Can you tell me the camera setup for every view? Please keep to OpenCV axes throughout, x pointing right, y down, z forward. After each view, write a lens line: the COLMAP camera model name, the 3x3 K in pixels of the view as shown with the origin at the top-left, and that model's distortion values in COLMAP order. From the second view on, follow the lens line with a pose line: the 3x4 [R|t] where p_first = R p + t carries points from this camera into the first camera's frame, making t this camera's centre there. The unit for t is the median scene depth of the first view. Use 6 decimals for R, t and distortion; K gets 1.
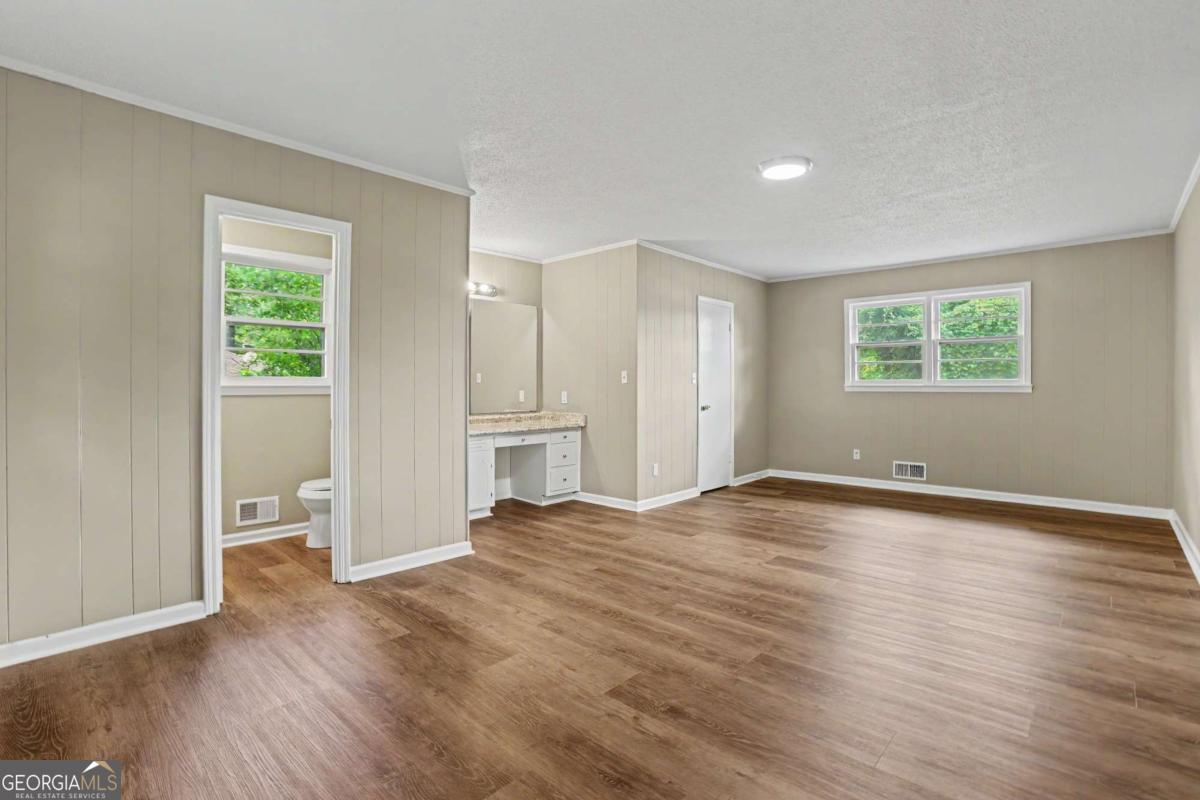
lens RADIAL K [[550.7, 0, 594.8], [0, 550.7, 391.0], [0, 0, 1]] dist [-0.054526, 0.014996]
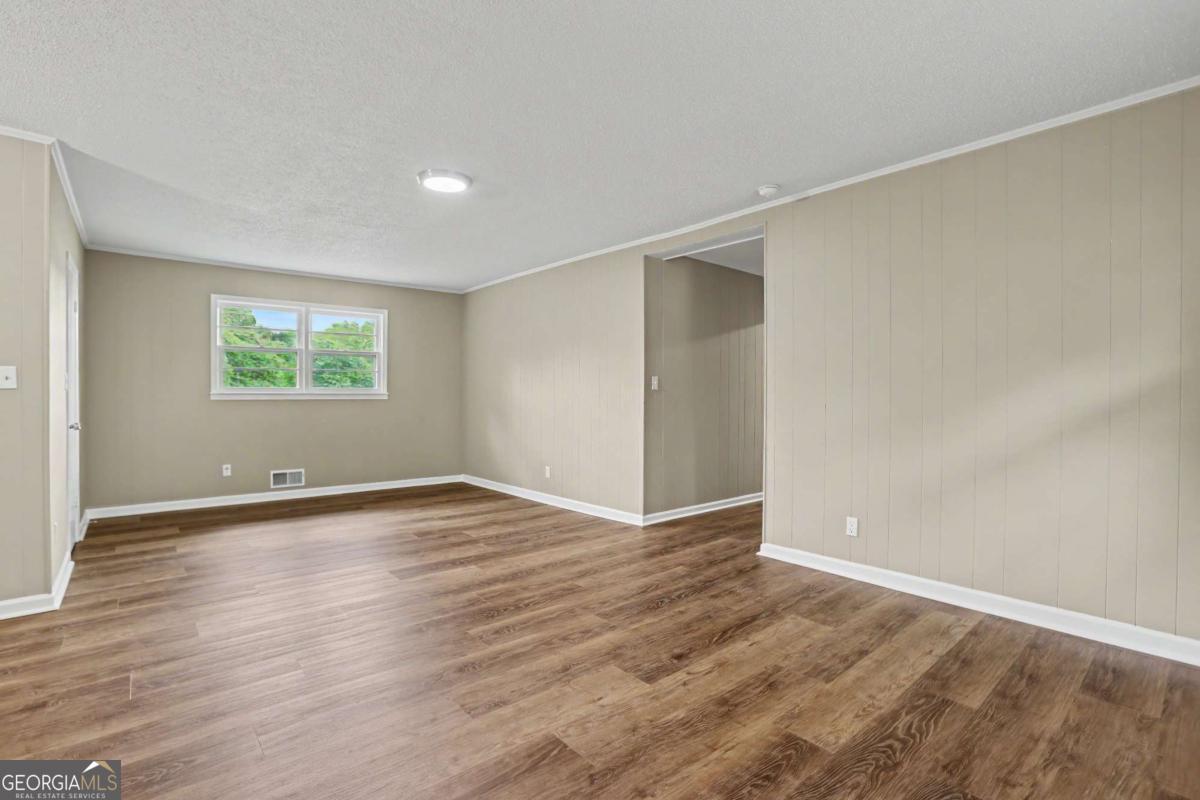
lens RADIAL K [[550.7, 0, 594.2], [0, 550.7, 399.3], [0, 0, 1]] dist [-0.054526, 0.014996]
pose [[0.142141, -0.008082, 0.989813, -0.711063], [0.005946, 0.999956, 0.007311, -0.006672], [-0.989829, 0.004846, 0.142182, 0.647143]]
